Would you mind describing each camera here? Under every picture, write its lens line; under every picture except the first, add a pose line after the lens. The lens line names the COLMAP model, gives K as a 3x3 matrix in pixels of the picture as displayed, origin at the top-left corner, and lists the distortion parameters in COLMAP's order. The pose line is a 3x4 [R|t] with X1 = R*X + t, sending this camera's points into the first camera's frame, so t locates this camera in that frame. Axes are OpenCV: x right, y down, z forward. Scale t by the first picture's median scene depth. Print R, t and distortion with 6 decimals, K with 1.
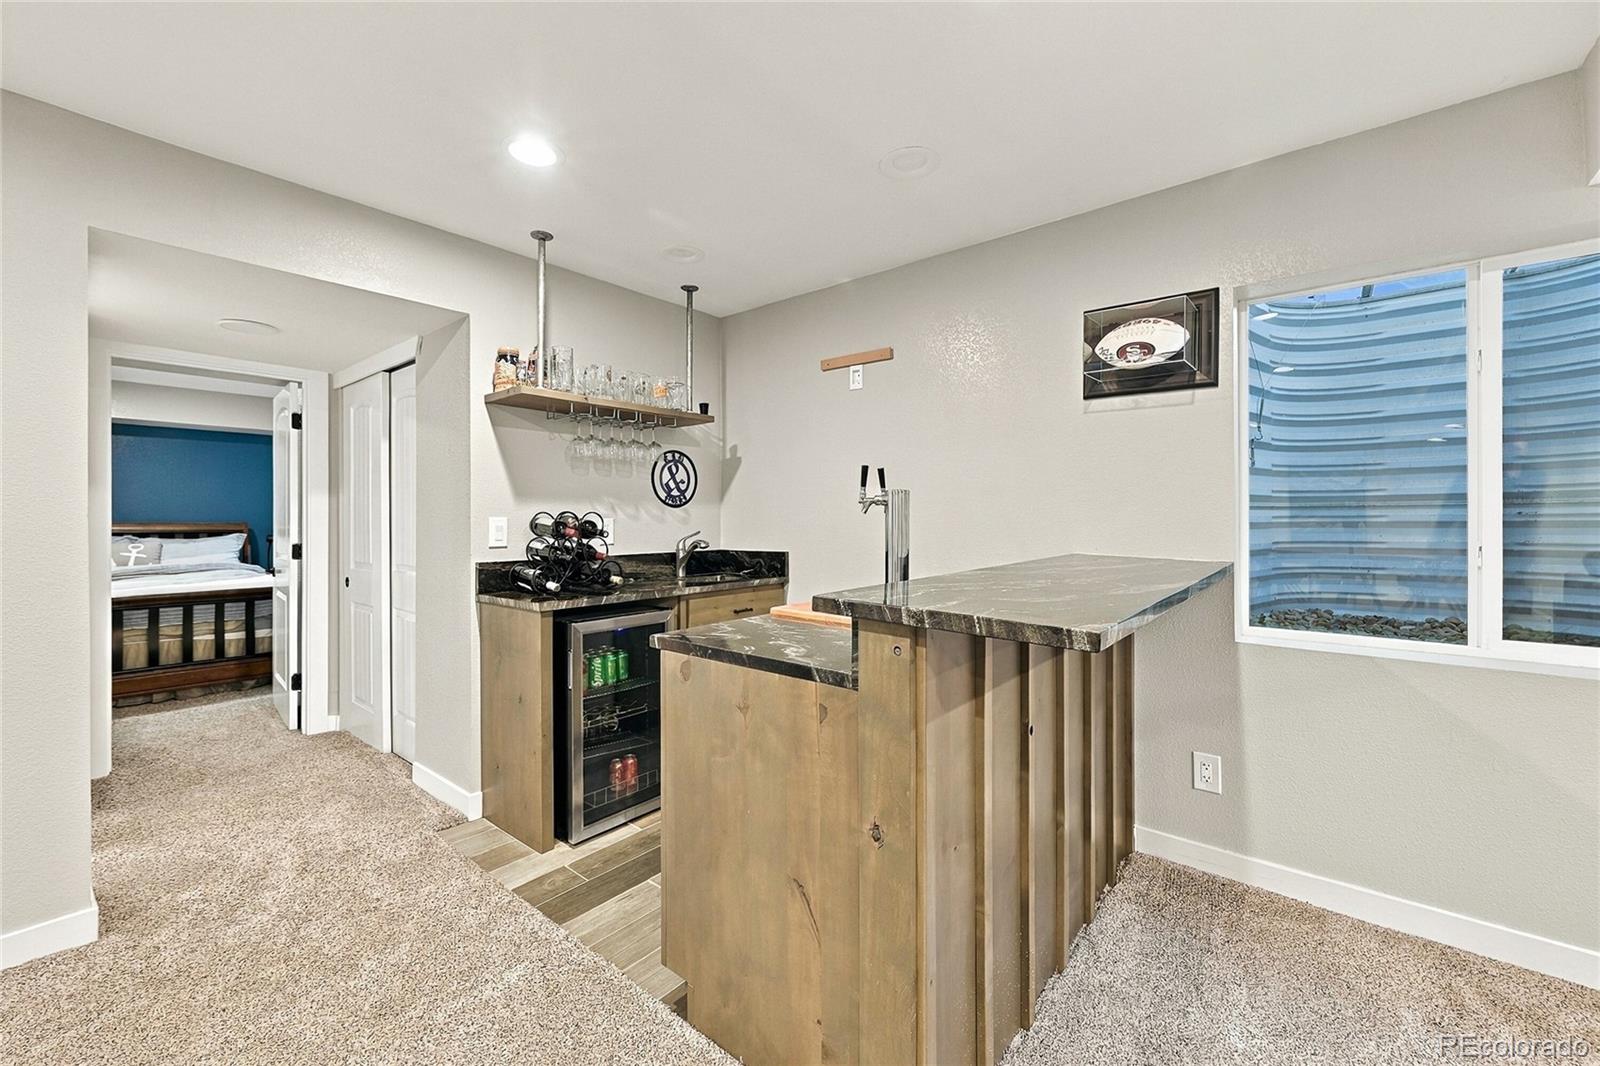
lens RADIAL K [[646.9, 0, 807.5], [0, 646.9, 518.3], [0, 0, 1]] dist [0.003418, 0.000417]
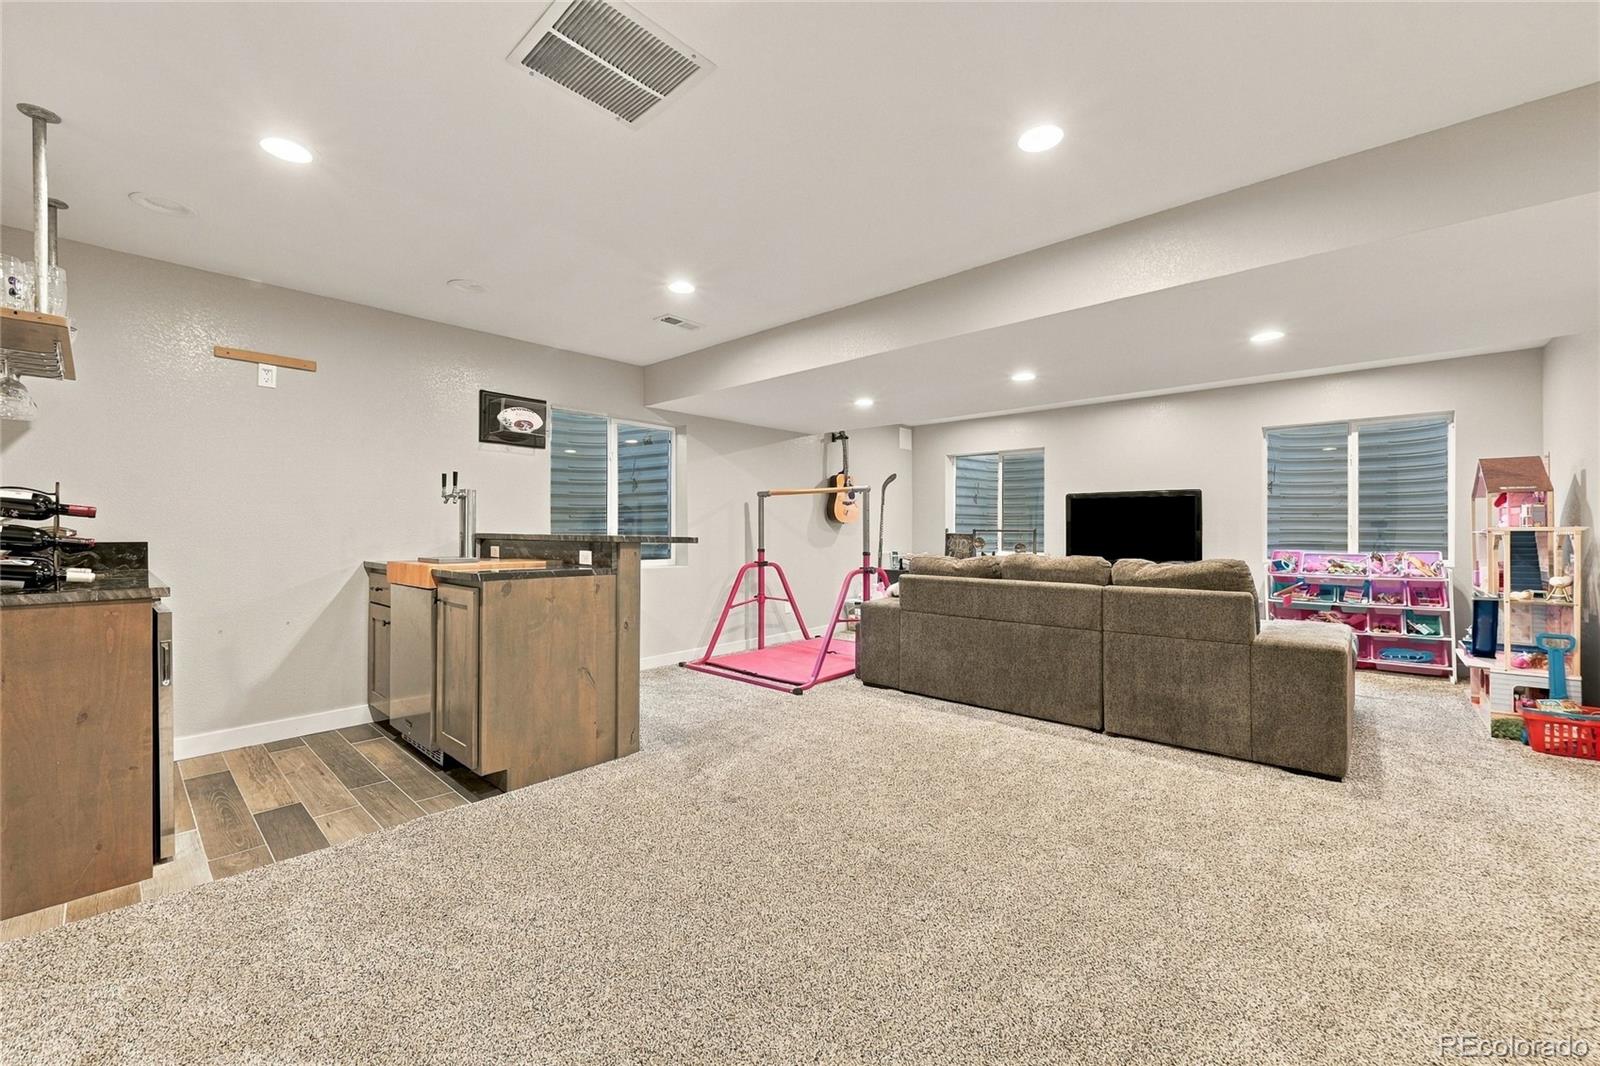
lens RADIAL K [[646.9, 0, 799.1], [0, 646.9, 529.4], [0, 0, 1]] dist [0.003418, 0.000417]
pose [[0.059898, 0.003215, 0.998199, -0.699682], [-0.000947, 0.999995, -0.003164, 0.029194], [-0.998204, -0.000756, 0.059901, 0.041286]]
